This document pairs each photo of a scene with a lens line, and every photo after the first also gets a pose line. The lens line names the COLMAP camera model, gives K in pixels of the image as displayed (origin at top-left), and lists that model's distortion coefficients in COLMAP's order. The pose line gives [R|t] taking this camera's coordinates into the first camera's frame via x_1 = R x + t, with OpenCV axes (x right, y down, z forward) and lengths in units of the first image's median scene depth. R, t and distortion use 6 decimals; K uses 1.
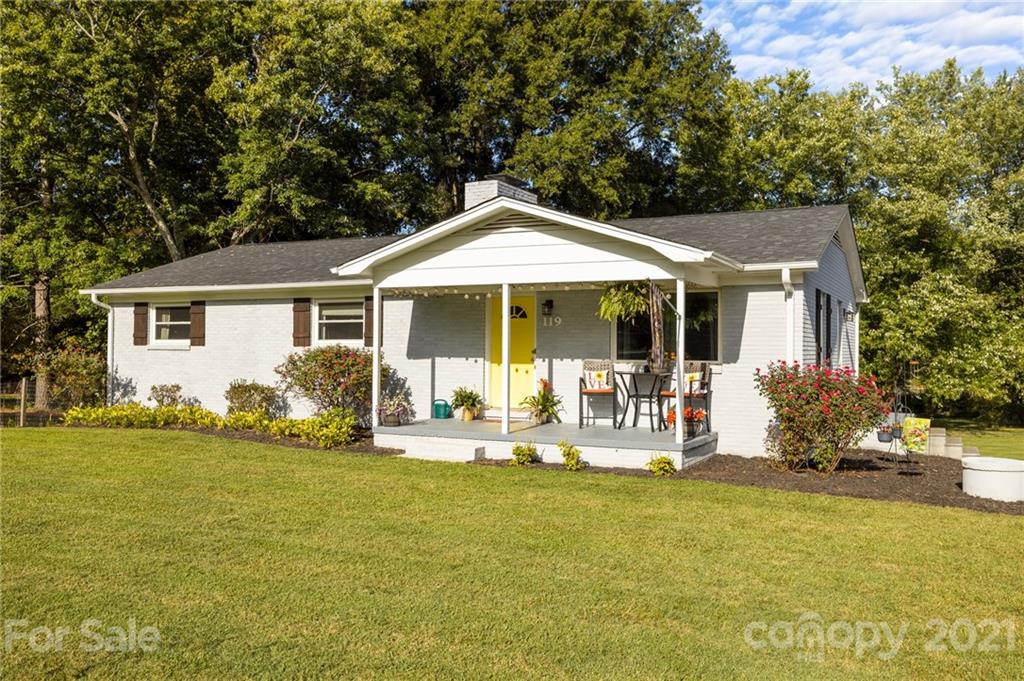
lens RADIAL K [[857.2, 0, 512.0], [0, 857.2, 340.5], [0, 0, 1]] dist [0.000193, 0.000455]
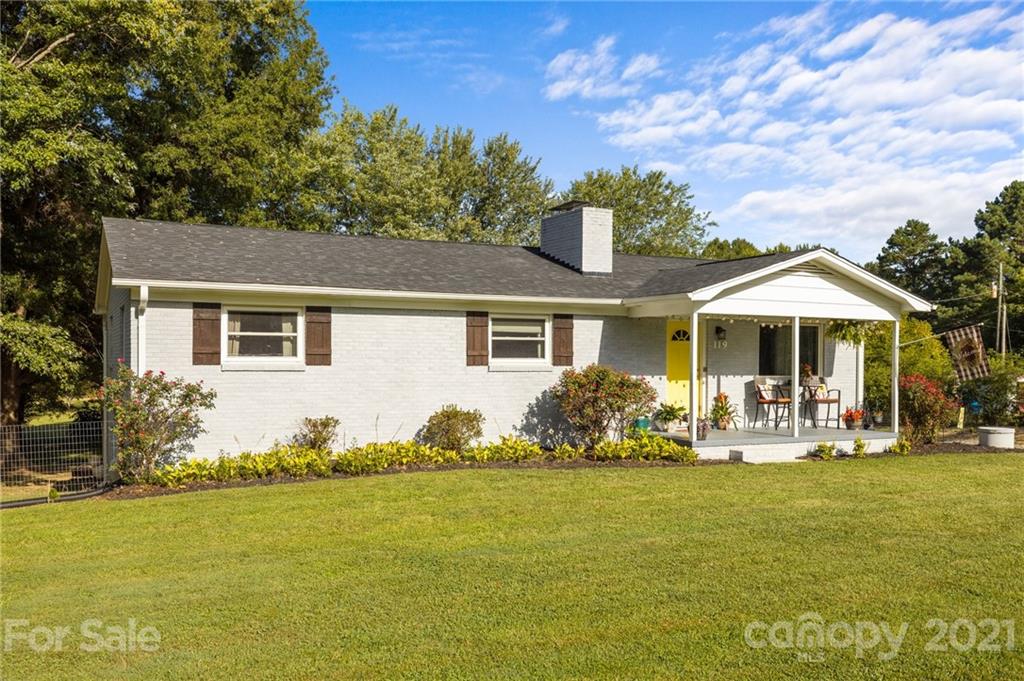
lens RADIAL K [[899.9, 0, 514.2], [0, 899.9, 366.1], [0, 0, 1]] dist [-0.002316, 0.000616]
pose [[0.594123, -0.008282, 0.804331, -0.972182], [-0.010275, 0.999787, 0.017884, -0.009911], [-0.804308, -0.018889, 0.593912, 0.409593]]
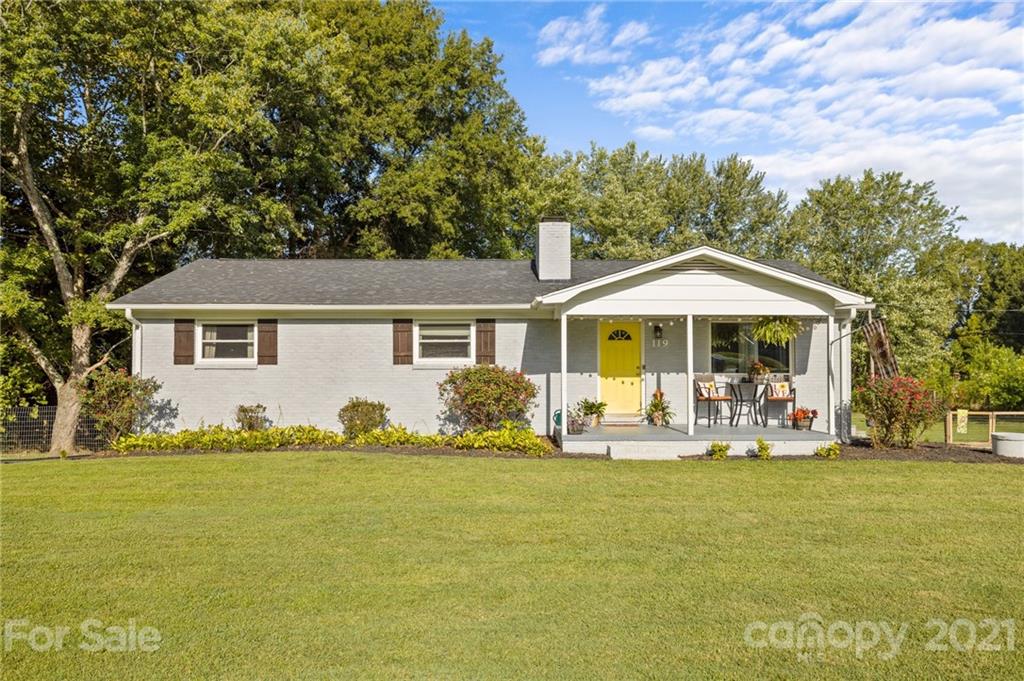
lens RADIAL K [[753.0, 0, 512.0], [0, 753.0, 340.5], [0, 0, 1]] dist [-0.004693, 0.000915]
pose [[0.884583, 0.002654, 0.466376, -0.557951], [0.001617, 0.999960, -0.008757, -0.014363], [-0.466380, 0.008501, 0.884543, 0.110587]]
